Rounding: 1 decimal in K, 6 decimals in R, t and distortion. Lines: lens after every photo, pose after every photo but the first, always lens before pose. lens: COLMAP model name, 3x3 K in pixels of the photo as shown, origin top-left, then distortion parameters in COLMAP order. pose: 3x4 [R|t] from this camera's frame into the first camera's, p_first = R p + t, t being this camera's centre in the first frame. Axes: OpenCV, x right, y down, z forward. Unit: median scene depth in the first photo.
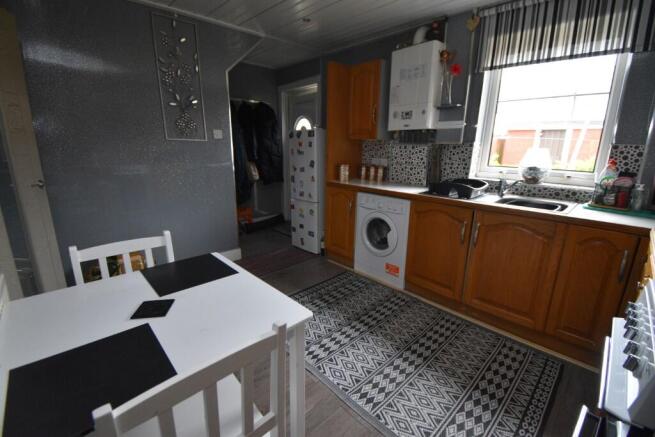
lens RADIAL K [[287.1, 0, 323.8], [0, 287.1, 220.6], [0, 0, 1]] dist [0.017794, -0.024374]
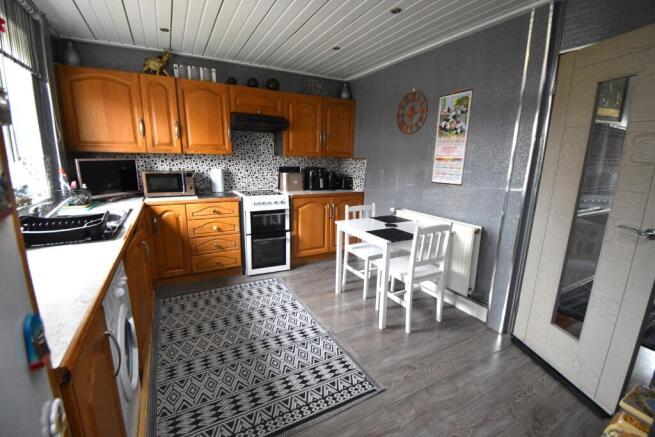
lens RADIAL K [[287.1, 0, 323.8], [0, 287.1, 220.6], [0, 0, 1]] dist [0.017794, -0.024374]
pose [[-0.966573, -0.087589, 0.240967, -0.223621], [0.031330, 0.892446, 0.450065, -0.348413], [-0.254471, 0.442570, -0.859870, 1.230426]]
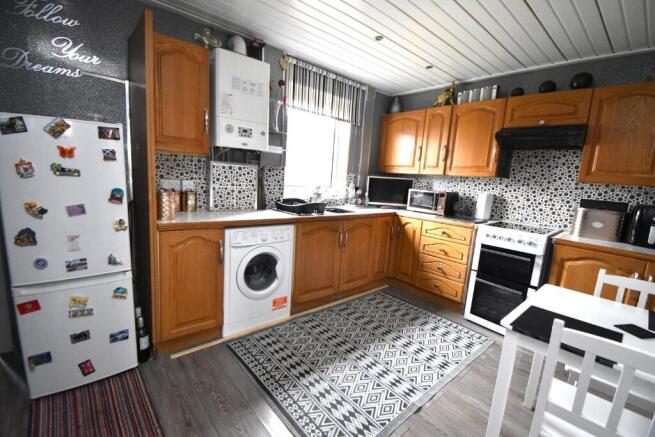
lens RADIAL K [[287.1, 0, 323.8], [0, 287.1, 220.6], [0, 0, 1]] dist [0.017794, -0.024374]
pose [[0.042234, -0.168187, 0.984850, -0.597712], [0.187463, 0.969557, 0.157536, -0.196114], [-0.981363, 0.177969, 0.072477, 0.737082]]
